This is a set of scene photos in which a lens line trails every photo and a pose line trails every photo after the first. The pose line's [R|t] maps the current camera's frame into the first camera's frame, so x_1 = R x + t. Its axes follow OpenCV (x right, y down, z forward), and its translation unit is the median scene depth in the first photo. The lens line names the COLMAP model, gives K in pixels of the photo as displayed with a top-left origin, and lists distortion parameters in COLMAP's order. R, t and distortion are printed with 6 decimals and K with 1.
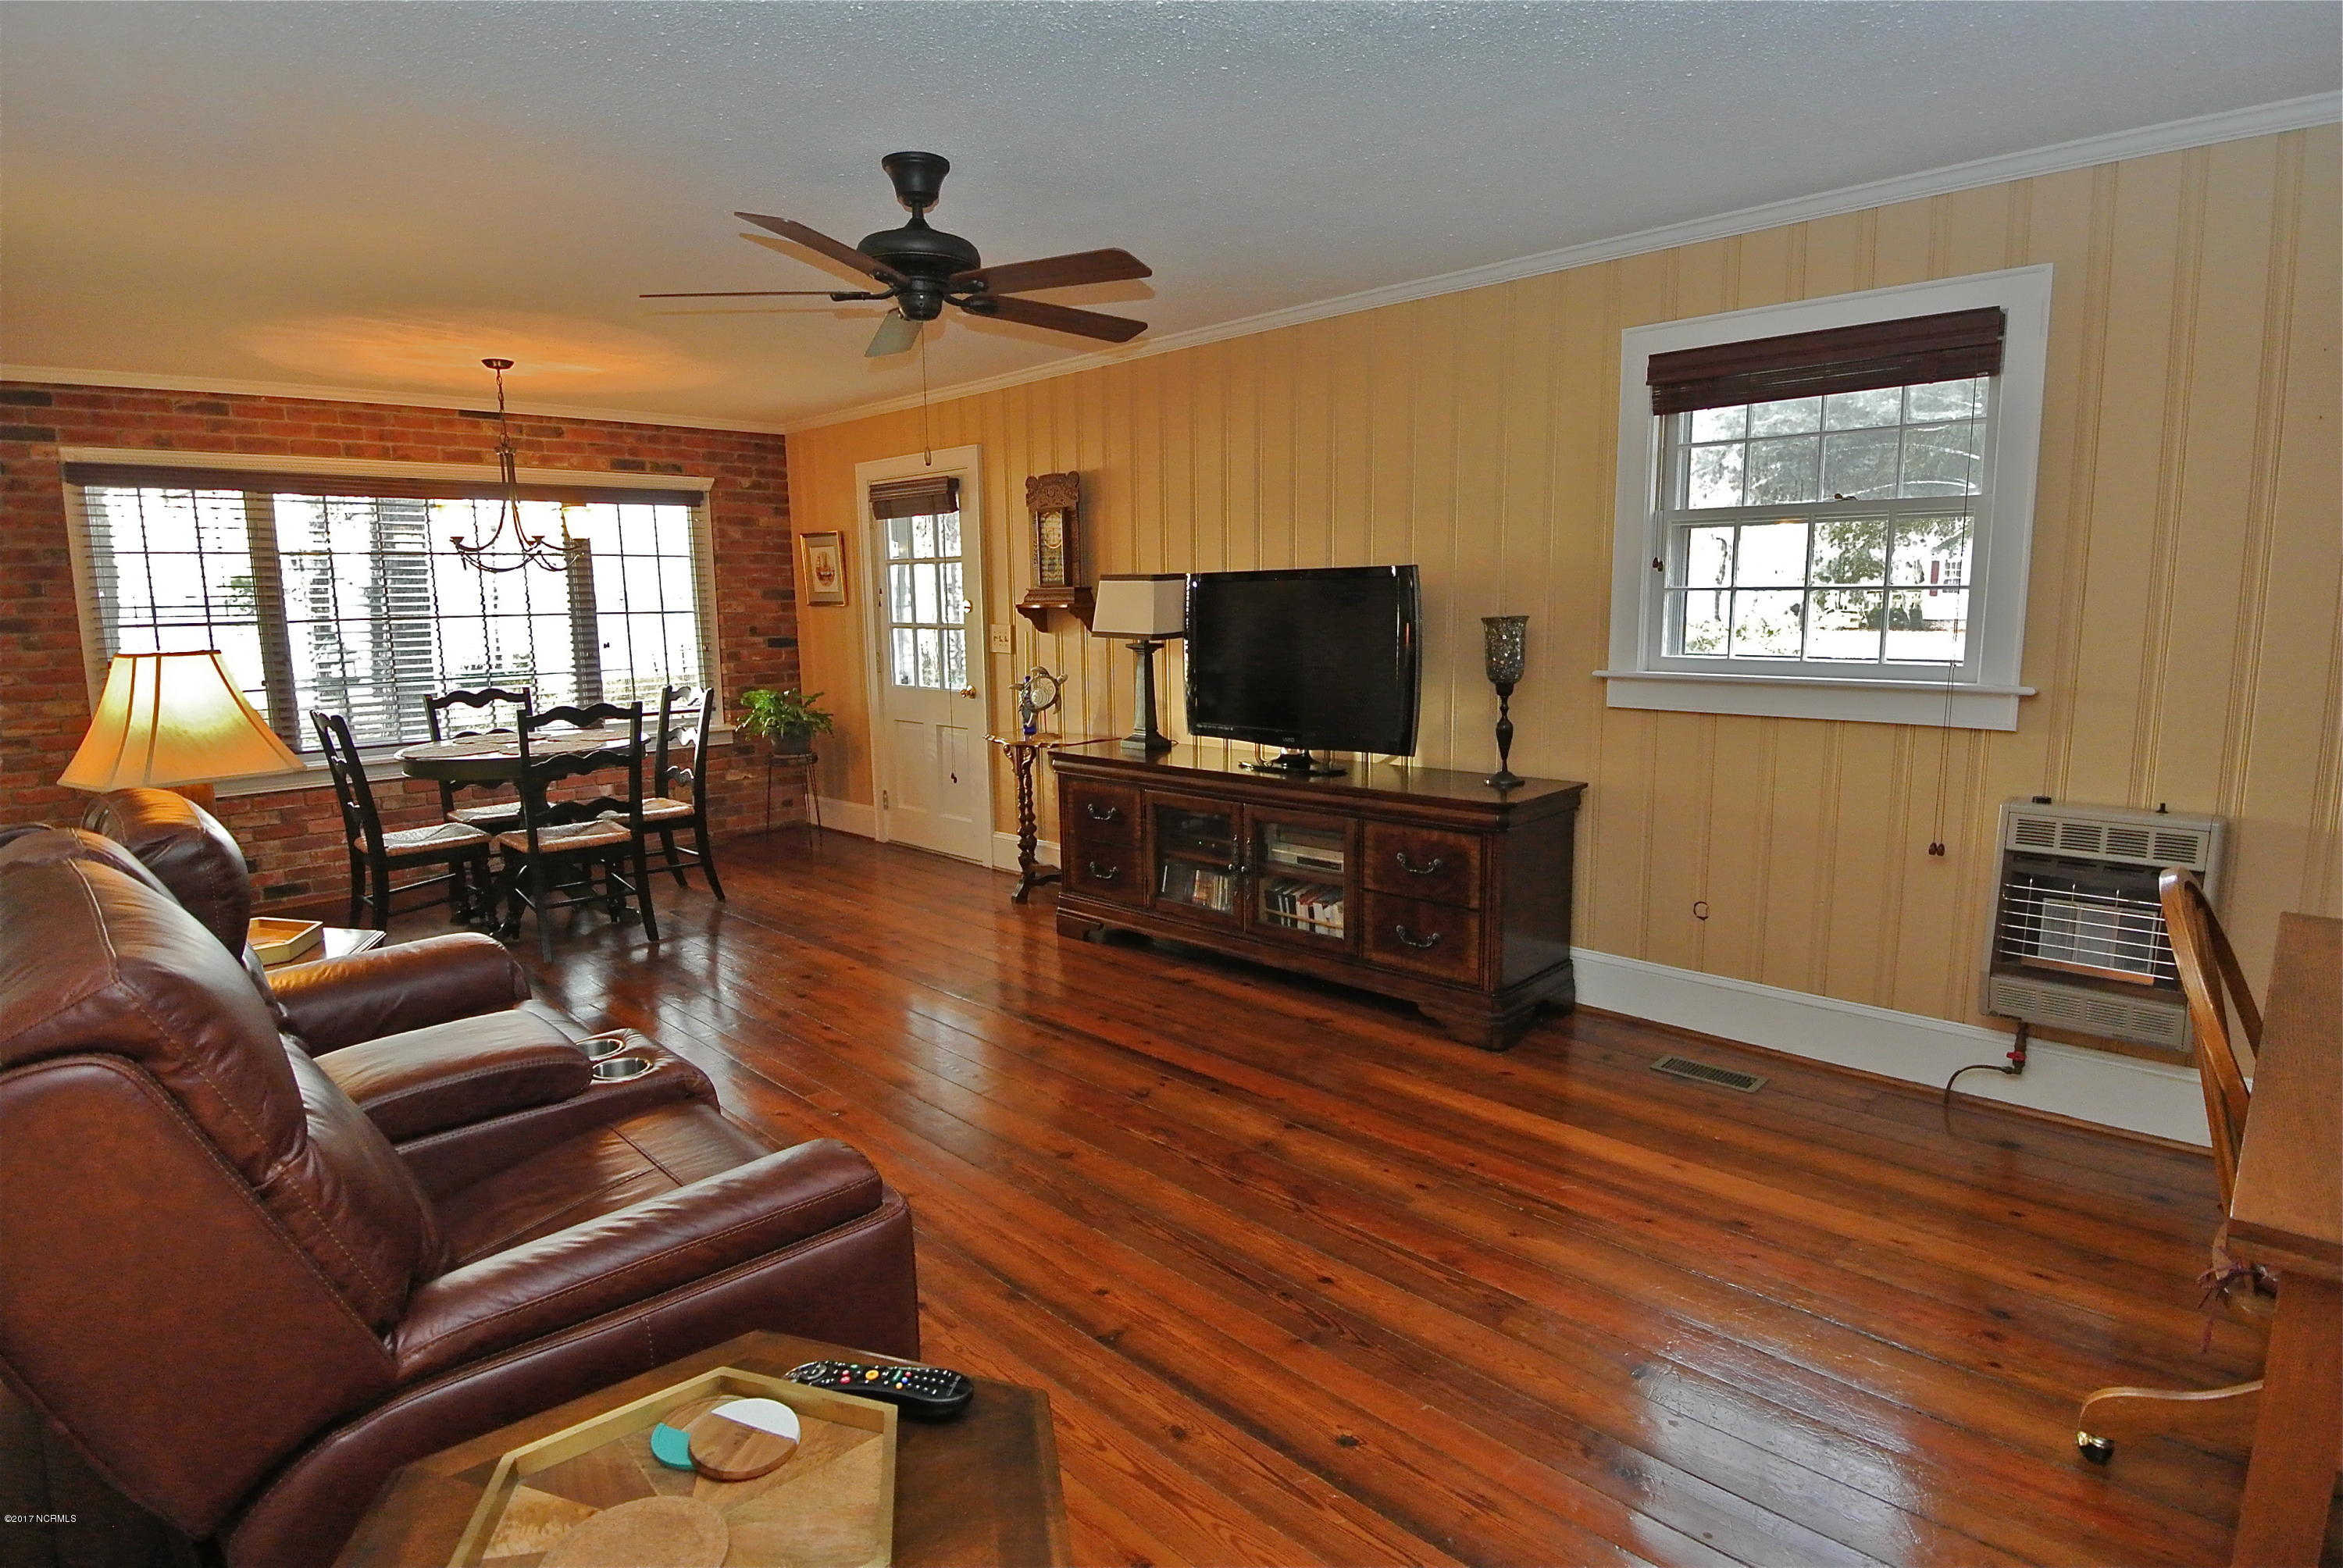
lens RADIAL K [[1255.6, 0, 1186.7], [0, 1255.6, 789.5], [0, 0, 1]] dist [-0.011204, -0.019054]
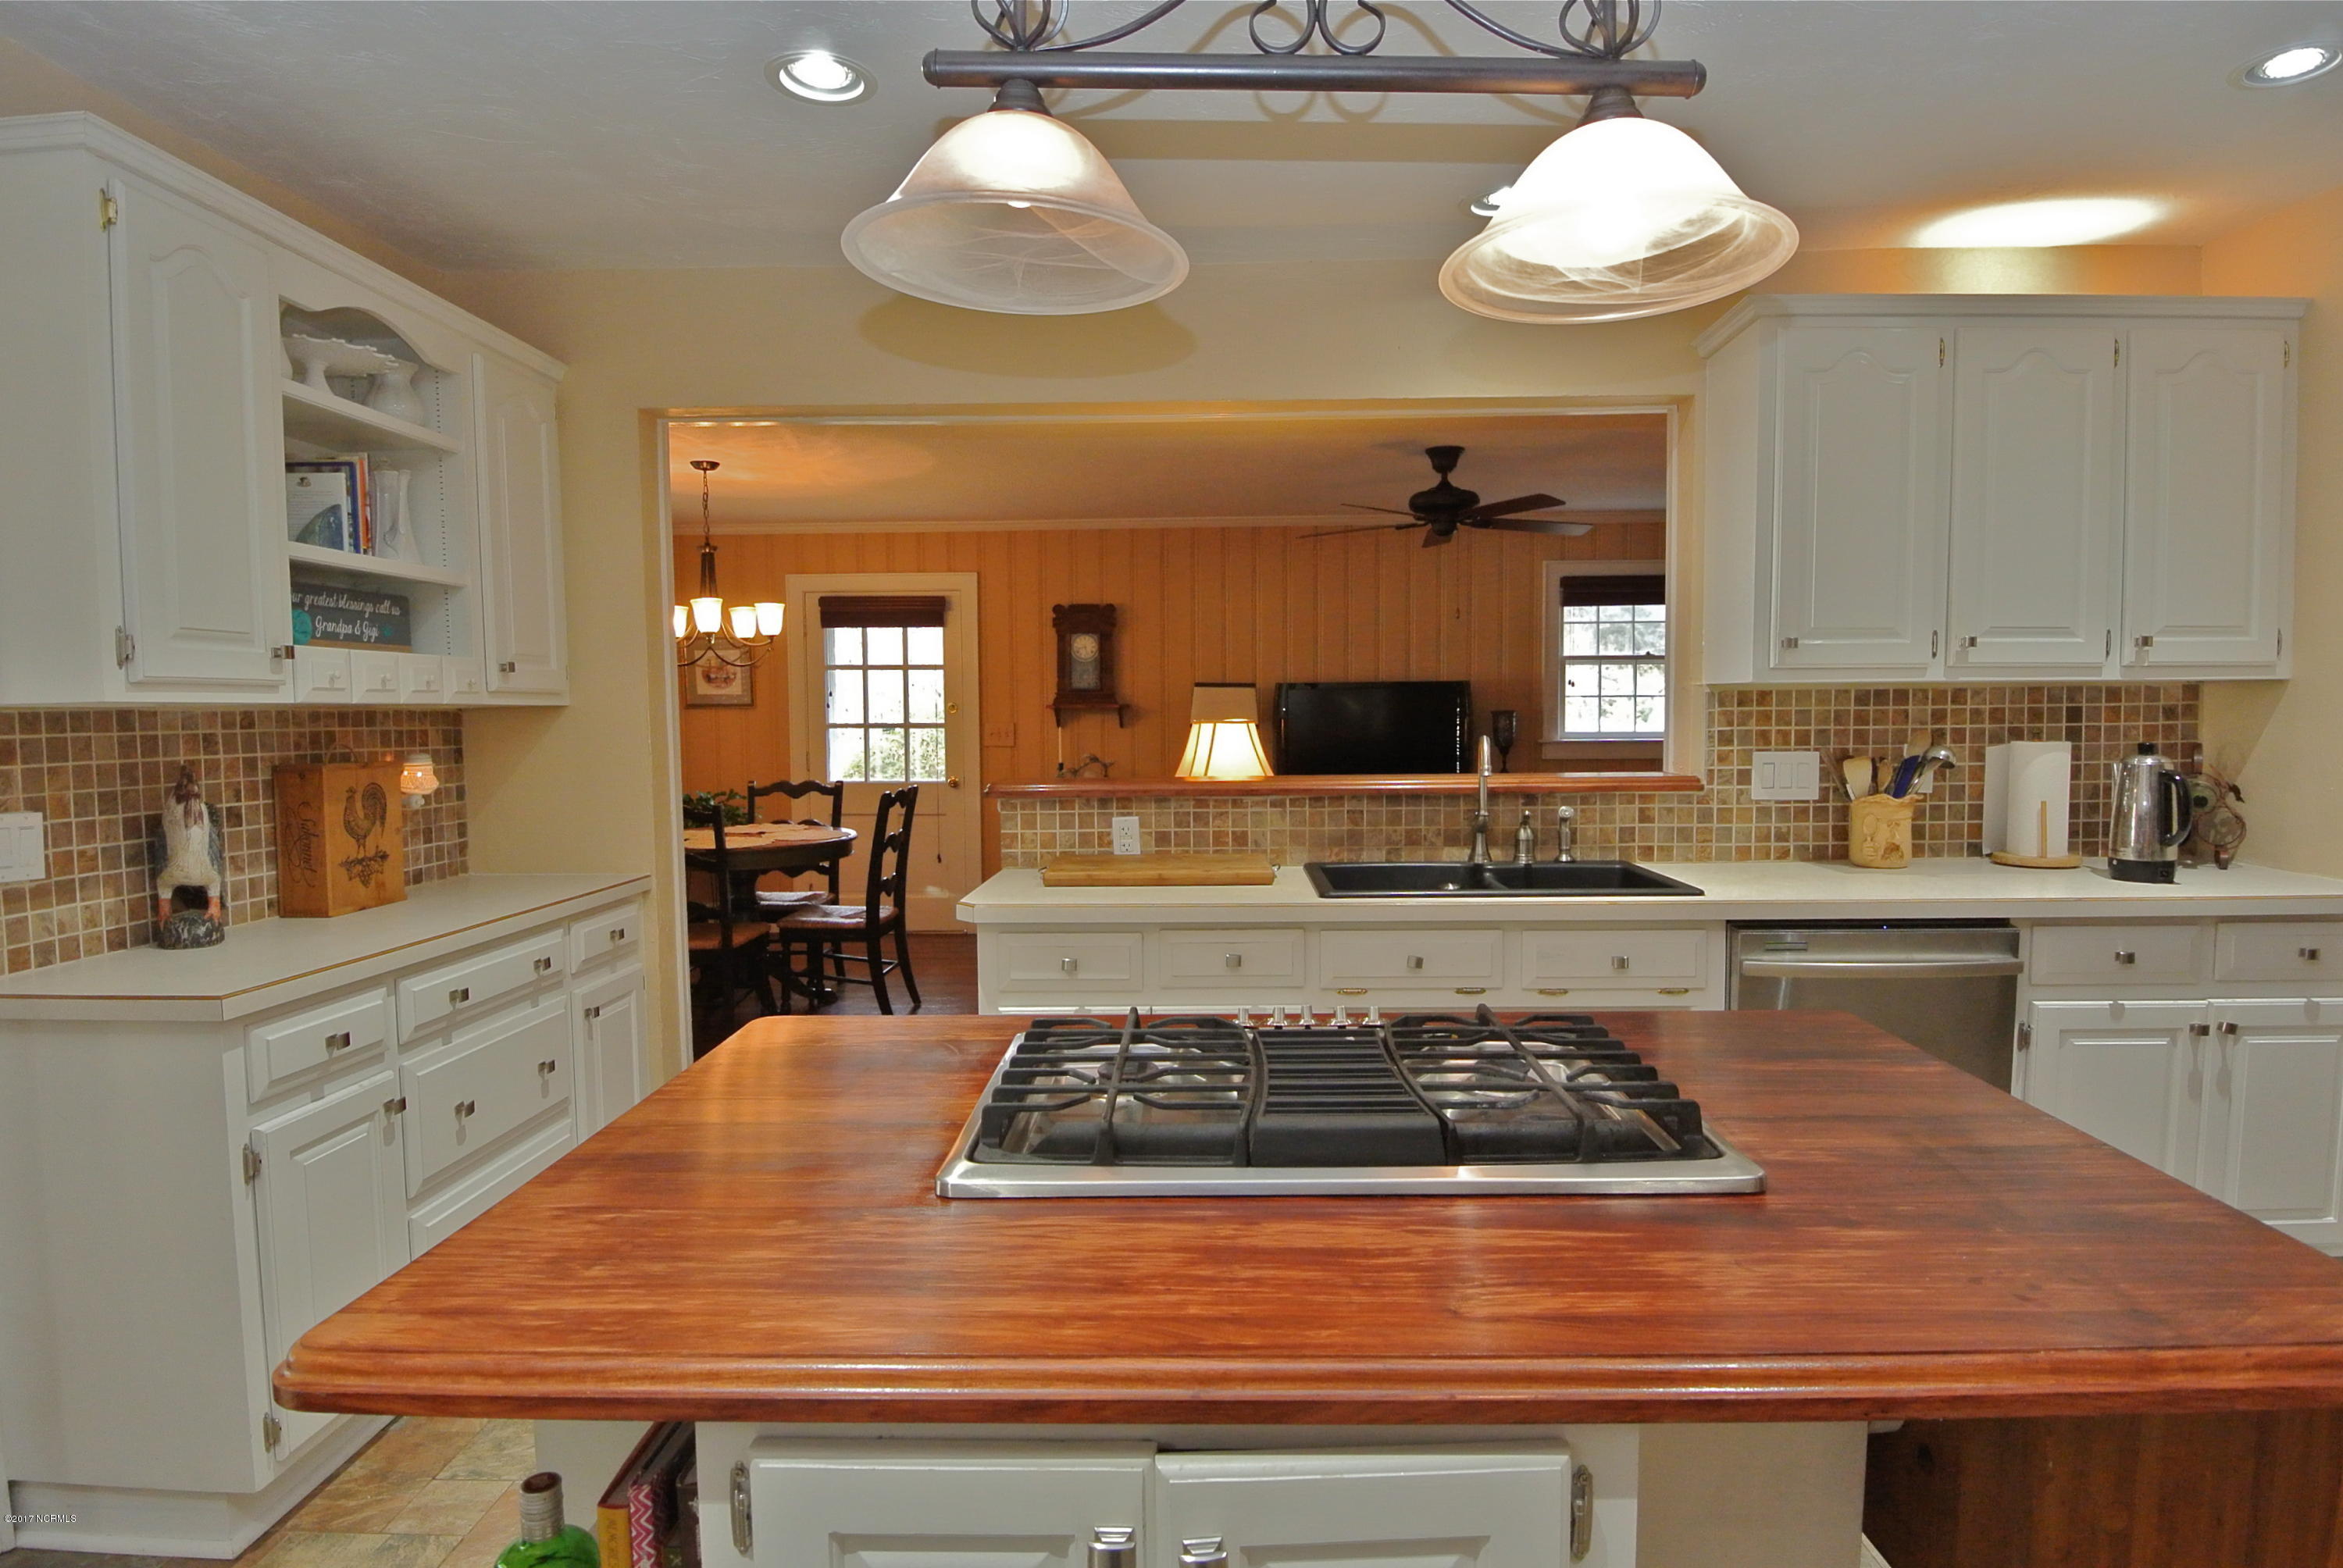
lens RADIAL K [[1255.6, 0, 1157.9], [0, 1255.6, 802.6], [0, 0, 1]] dist [-0.011204, -0.019054]
pose [[0.731840, -0.044387, 0.680029, -0.852071], [0.100375, 0.994014, -0.043141, 0.013992], [-0.674044, 0.099831, 0.731914, 0.015383]]
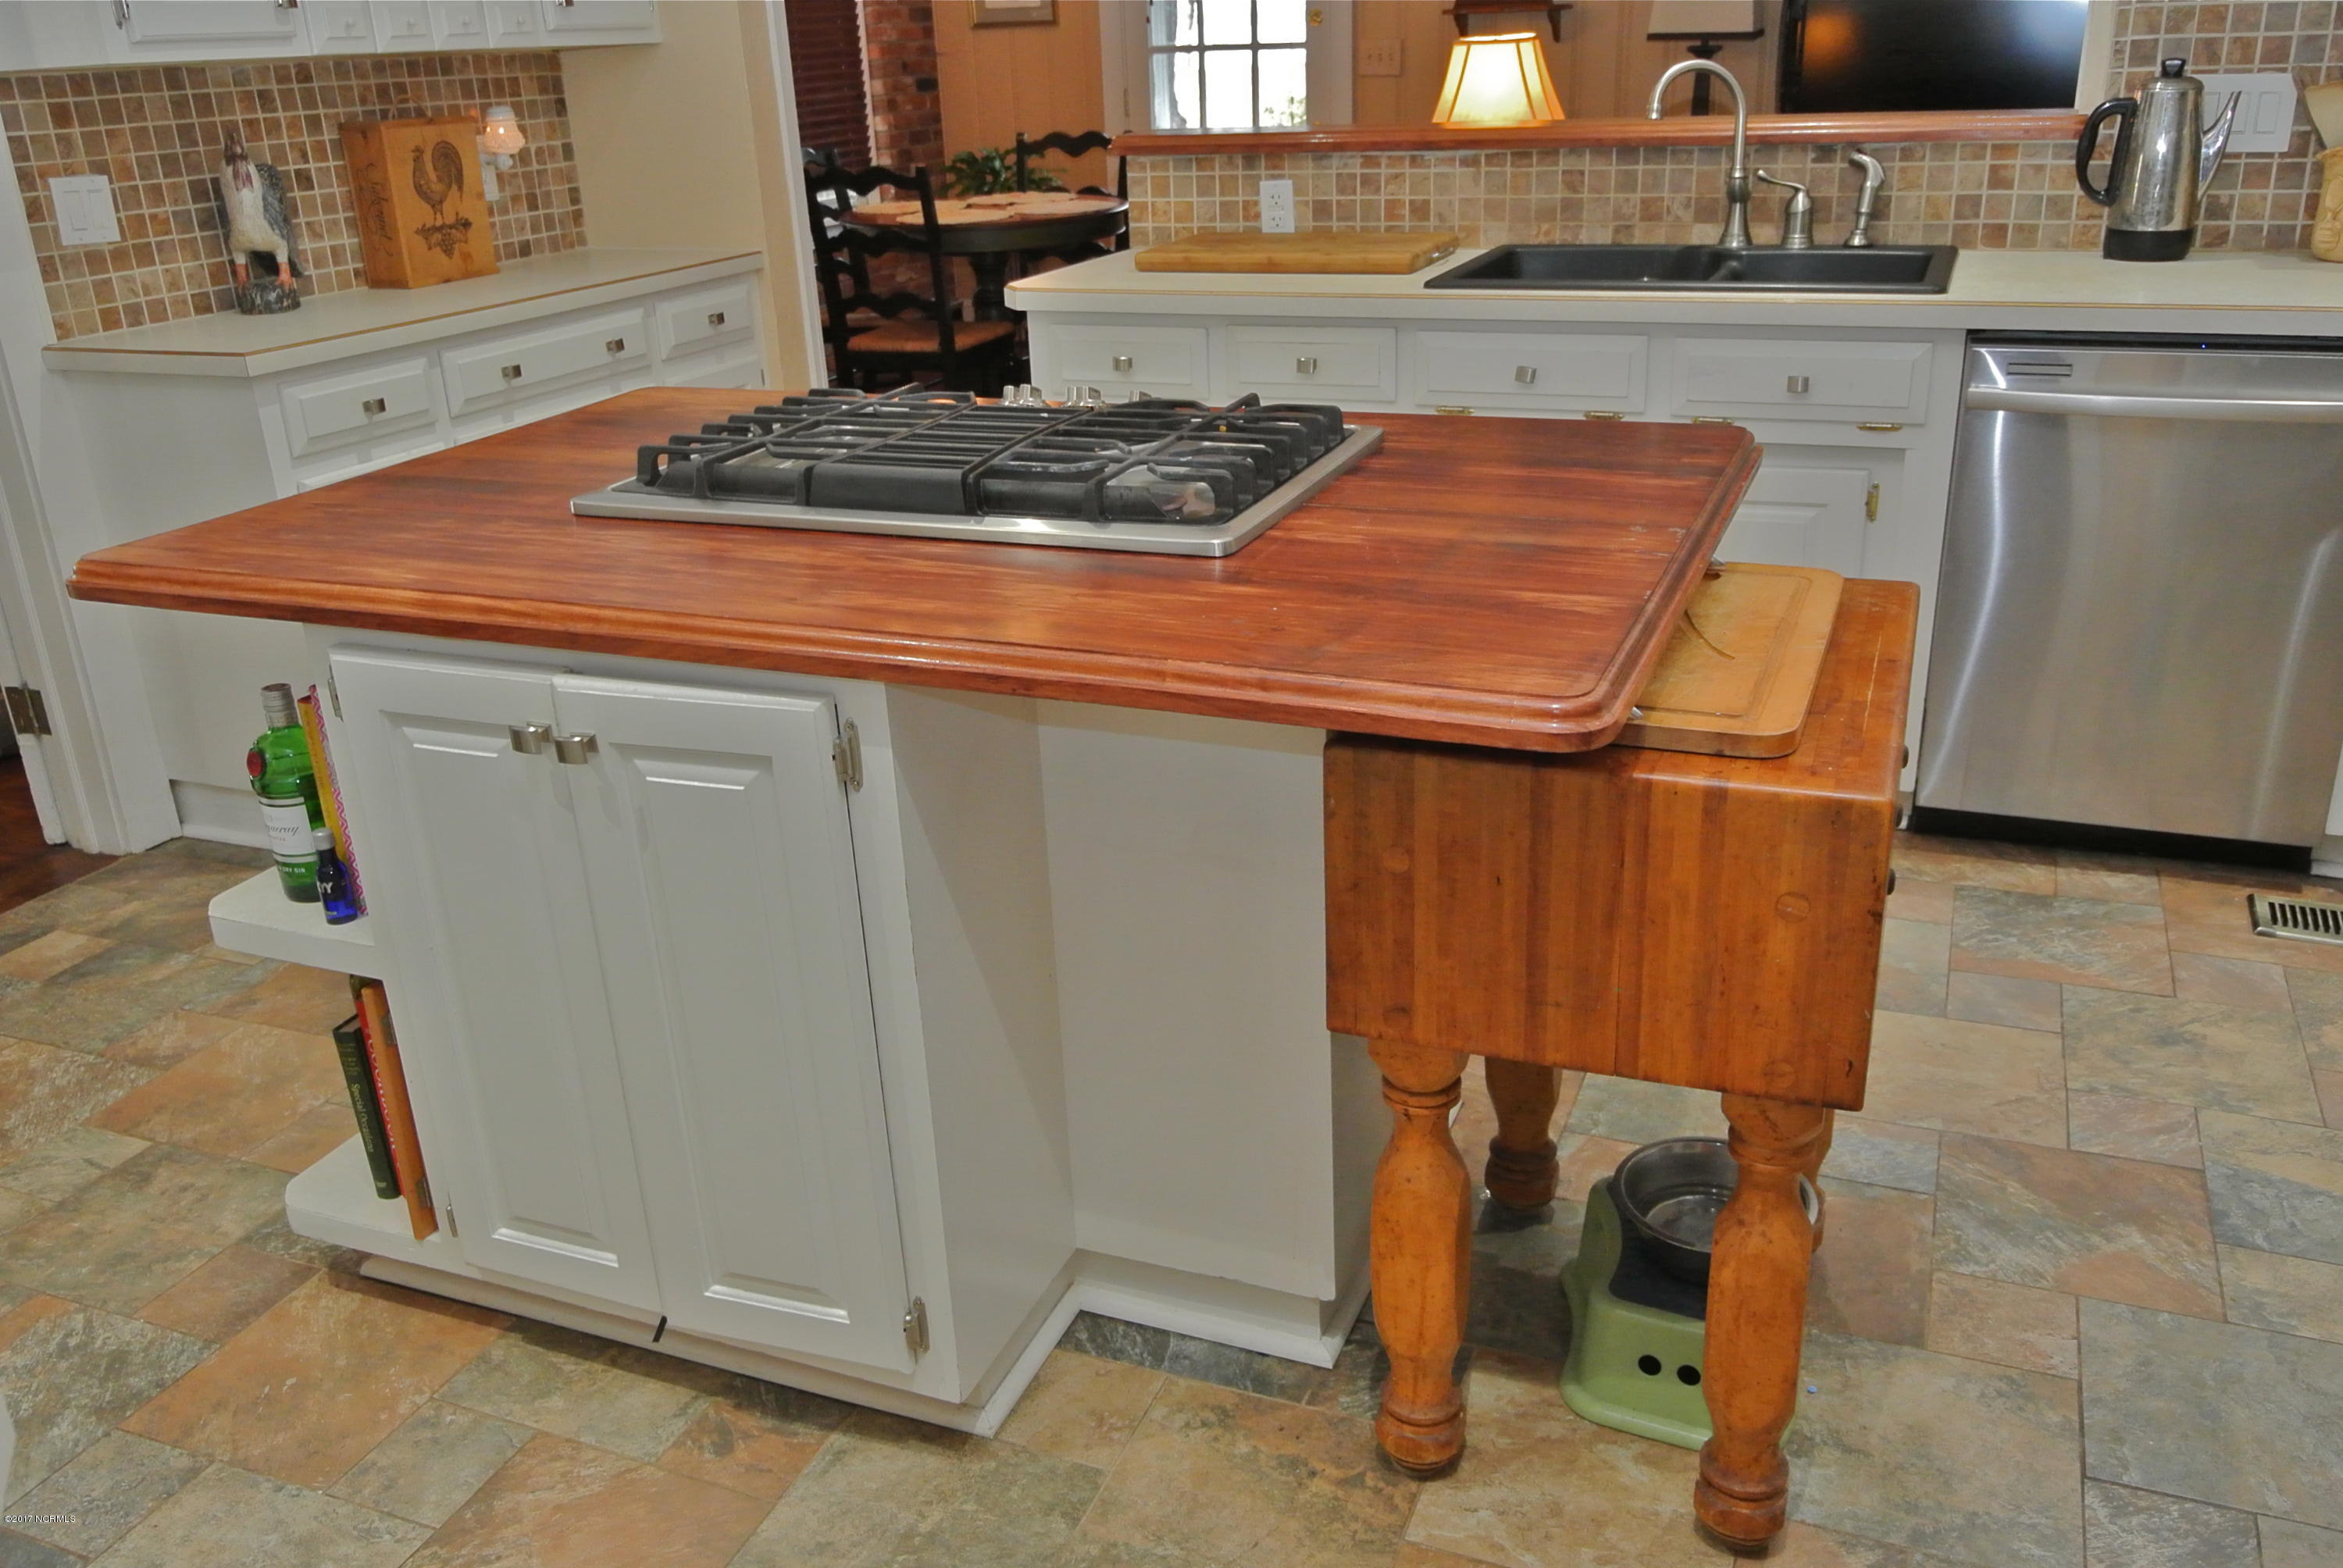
lens RADIAL K [[1823.5, 0, 1163.2], [0, 1823.5, 791.8], [0, 0, 1]] dist [0.018204, -0.034309]
pose [[0.925045, -0.167700, 0.340836, -0.773691], [0.082261, 0.964418, 0.251258, 0.035819], [-0.370844, -0.204387, 0.905925, -0.158781]]
